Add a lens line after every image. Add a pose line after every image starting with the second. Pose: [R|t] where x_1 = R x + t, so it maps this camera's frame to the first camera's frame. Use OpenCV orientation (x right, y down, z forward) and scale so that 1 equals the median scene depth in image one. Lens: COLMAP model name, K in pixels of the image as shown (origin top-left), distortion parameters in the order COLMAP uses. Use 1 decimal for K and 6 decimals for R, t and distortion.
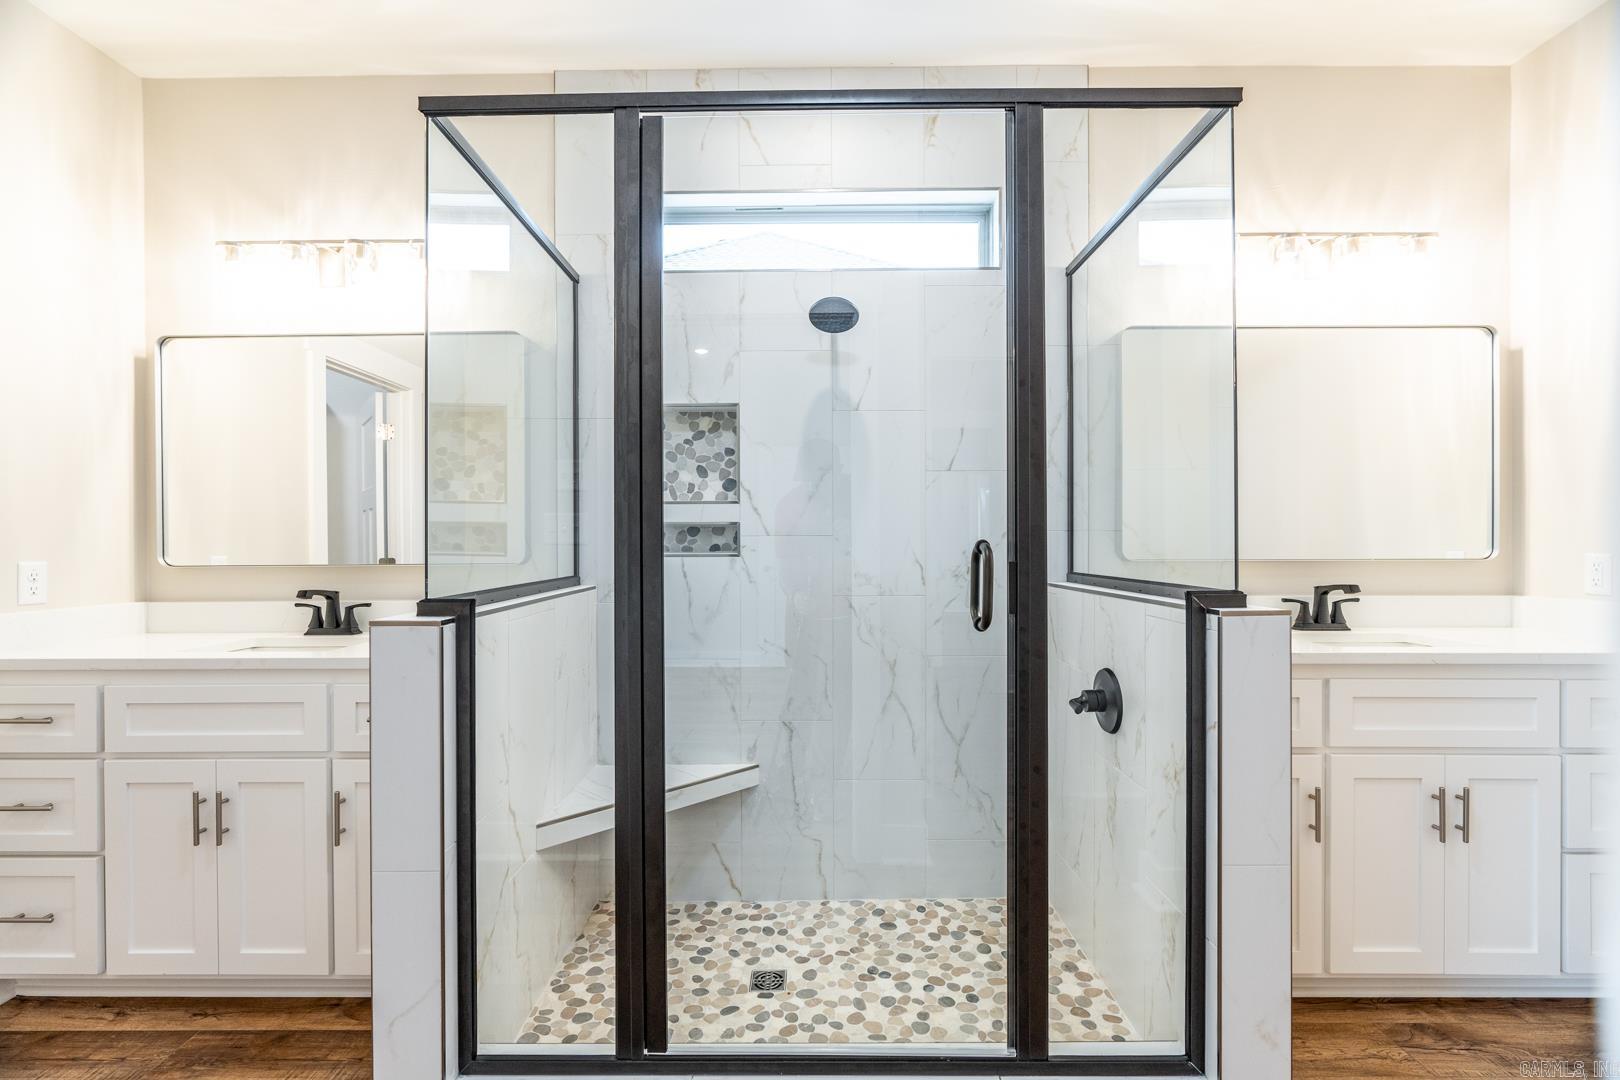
lens RADIAL K [[726.4, 0, 800.4], [0, 726.4, 541.1], [0, 0, 1]] dist [-0.002726, 0.000700]
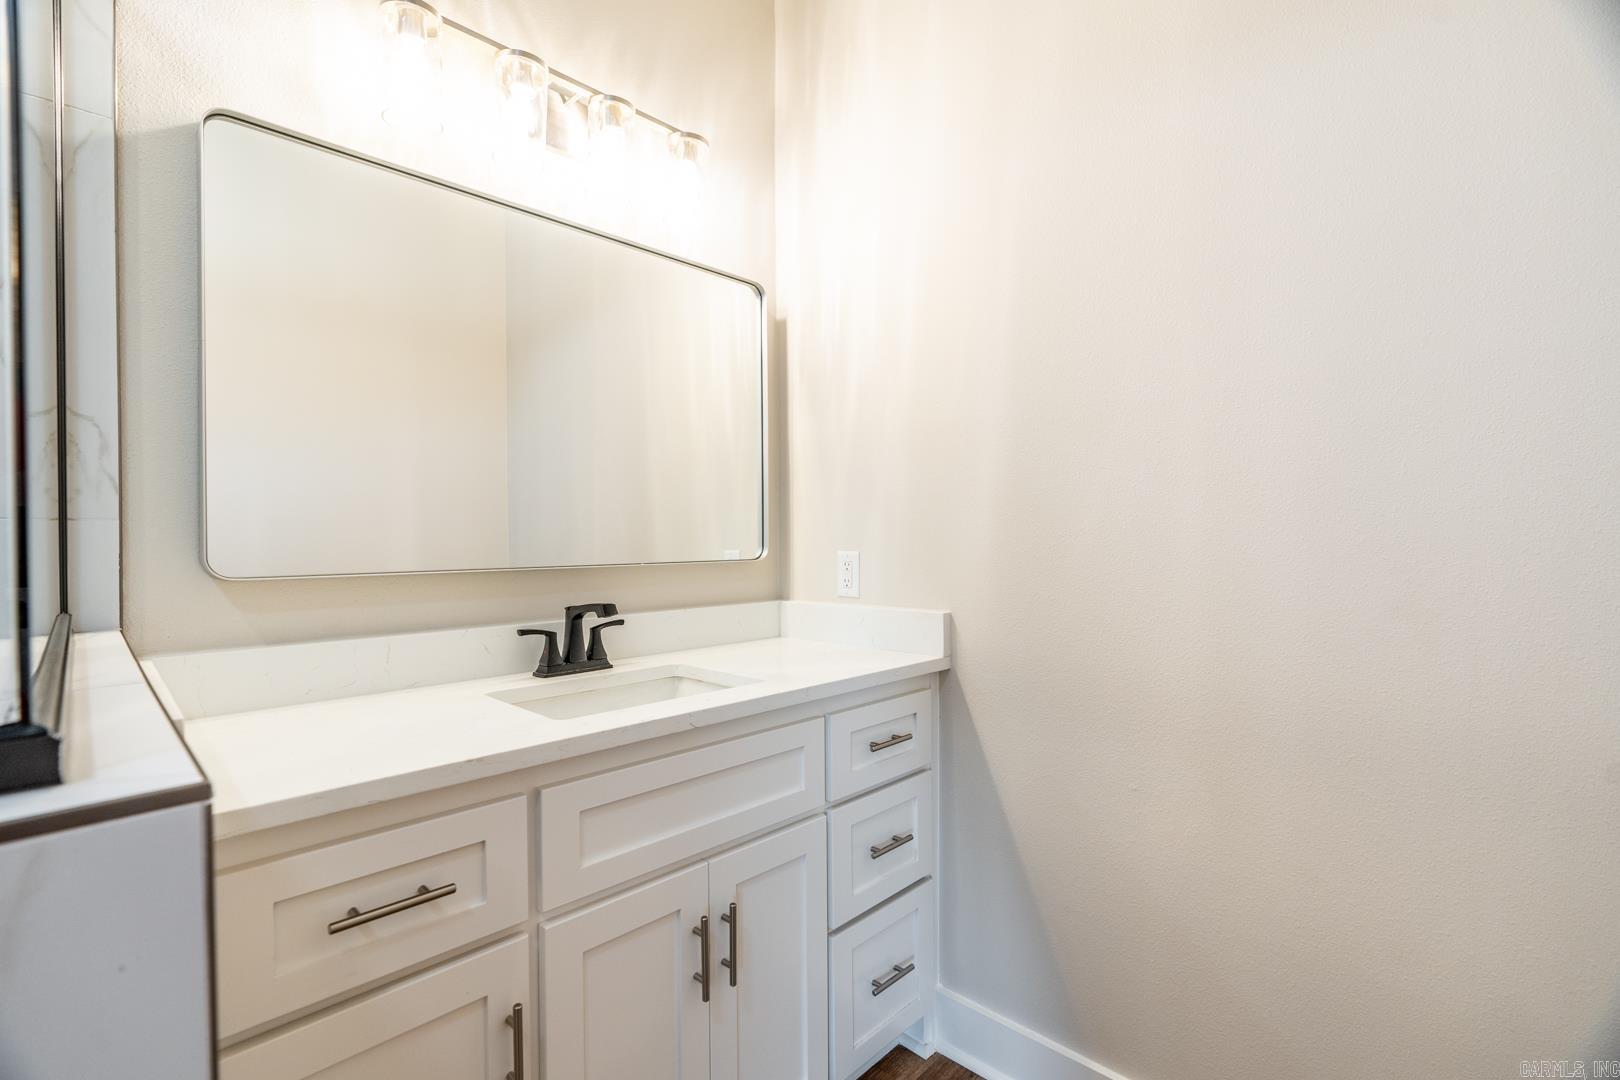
lens RADIAL K [[735.2, 0, 810.0], [0, 735.2, 540.0], [0, 0, 1]] dist [-0.004816, 0.000550]
pose [[0.685336, -0.005302, 0.728208, 0.382523], [0.008428, 0.999964, -0.000651, 0.003579], [-0.728178, 0.006583, 0.685356, 0.386825]]
